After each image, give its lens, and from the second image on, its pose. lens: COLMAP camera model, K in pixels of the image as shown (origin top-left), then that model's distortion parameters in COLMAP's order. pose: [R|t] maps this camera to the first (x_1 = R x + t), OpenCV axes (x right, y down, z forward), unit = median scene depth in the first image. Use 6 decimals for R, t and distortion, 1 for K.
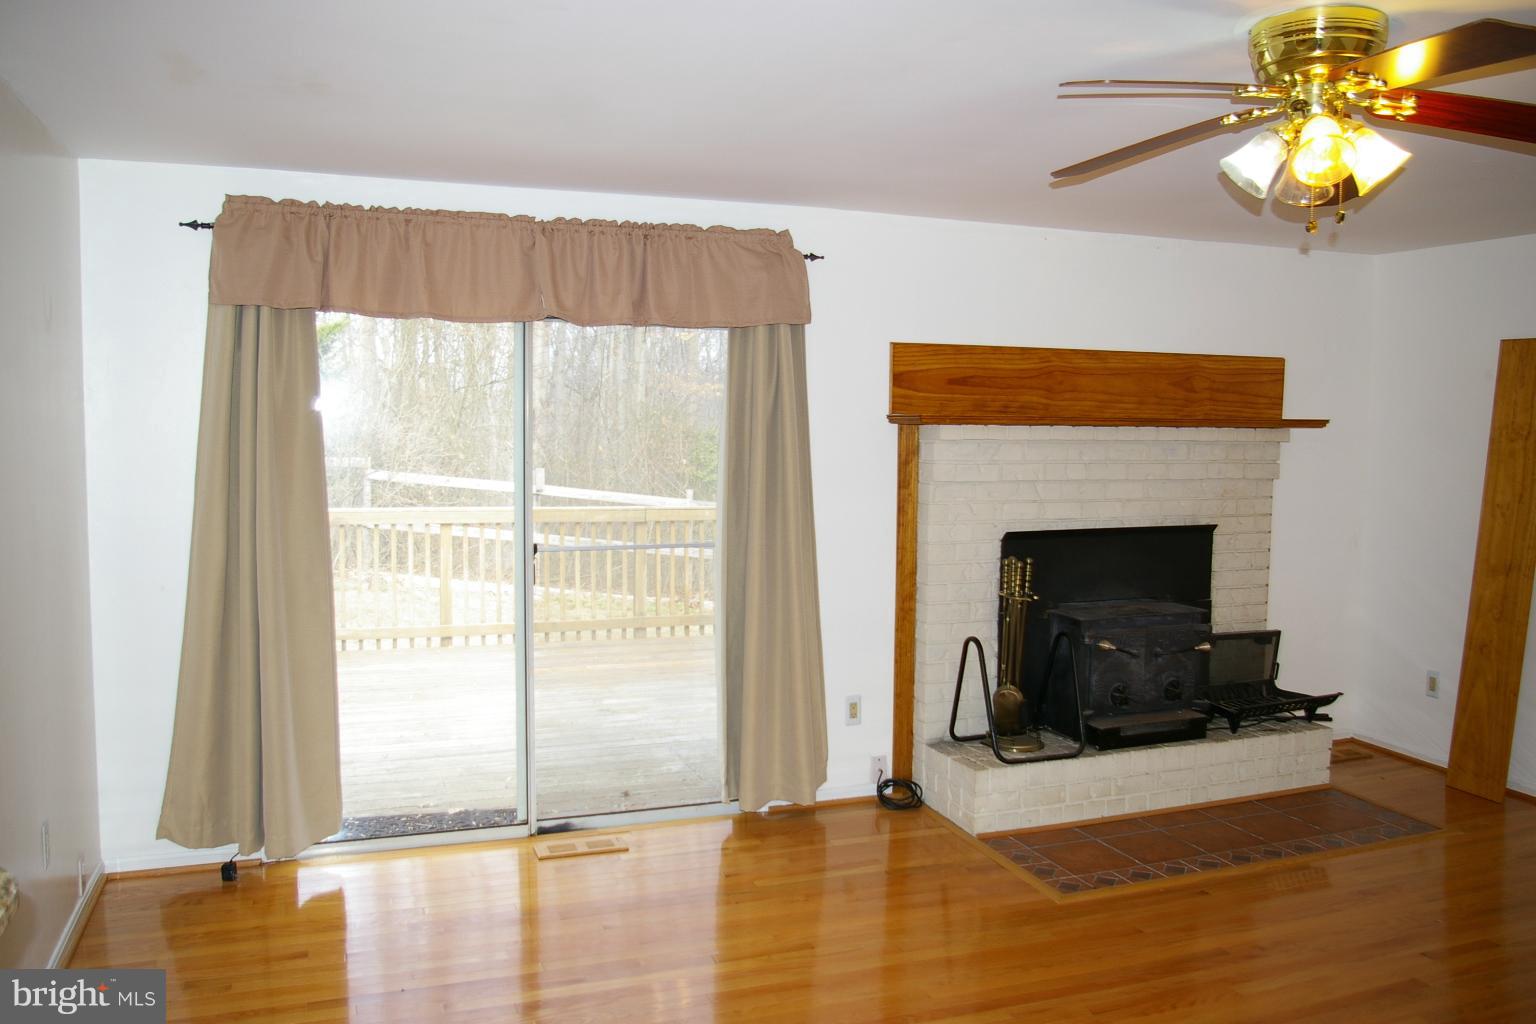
lens RADIAL K [[1228.7, 0, 775.6], [0, 1228.7, 511.5], [0, 0, 1]] dist [-0.085154, 0.043690]
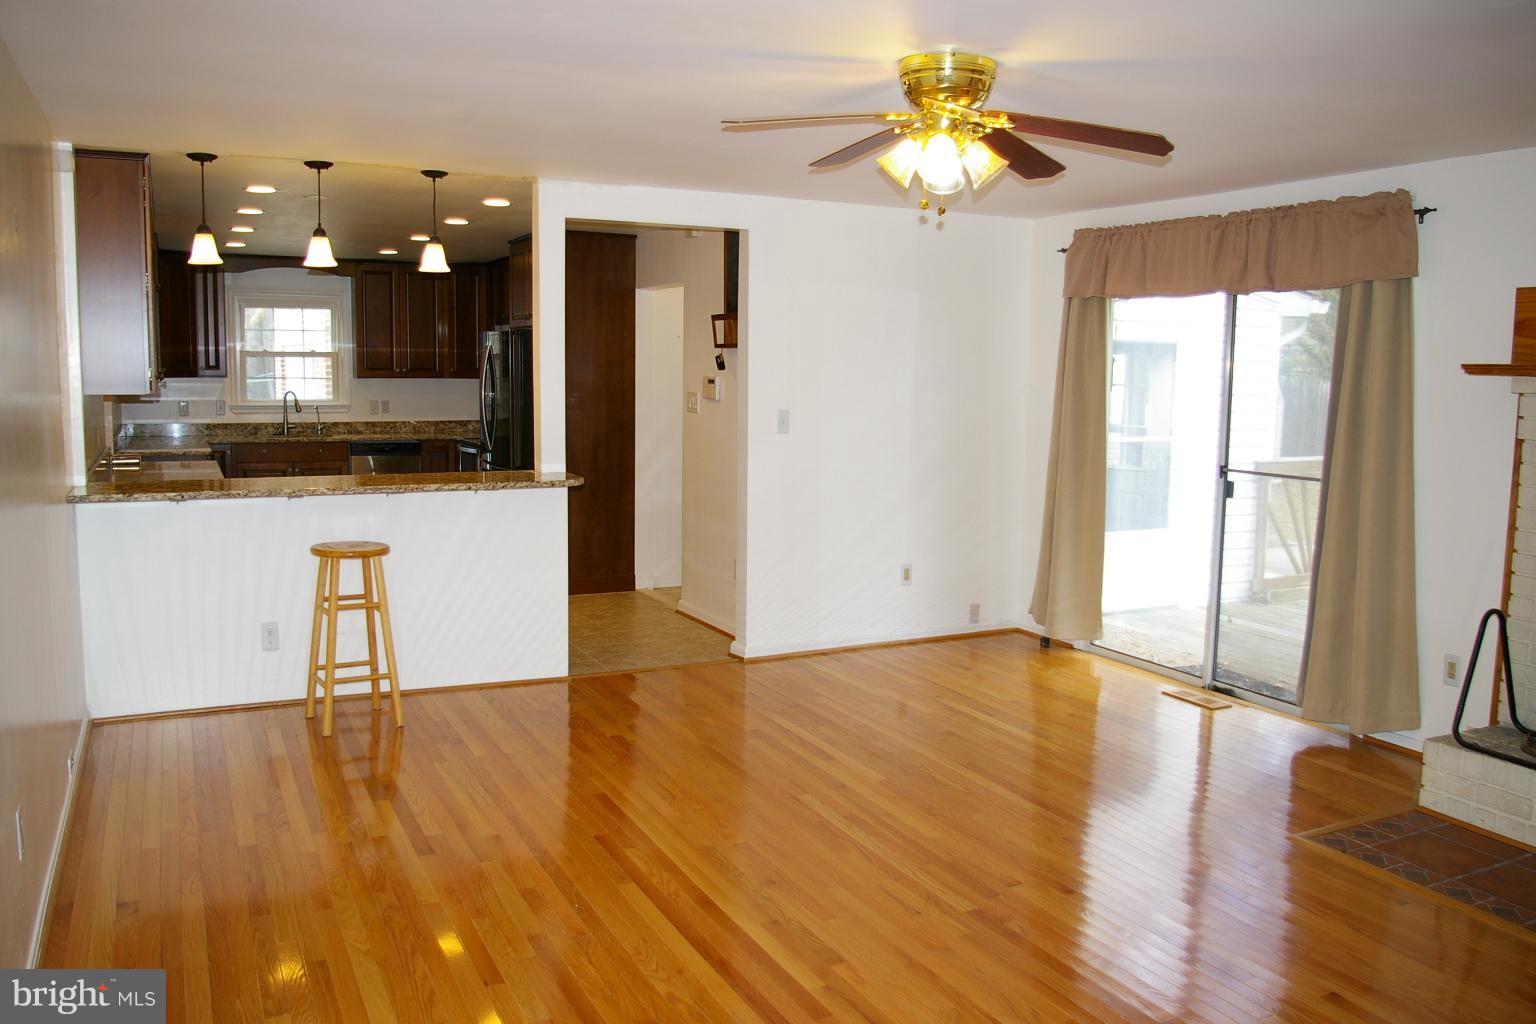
lens RADIAL K [[1228.7, 0, 775.6], [0, 1228.7, 511.5], [0, 0, 1]] dist [-0.085154, 0.043690]
pose [[0.108302, 0.110925, -0.987910, 1.025827], [-0.084234, 0.991205, 0.102061, -0.016455], [0.990543, 0.072162, 0.116693, 0.379436]]
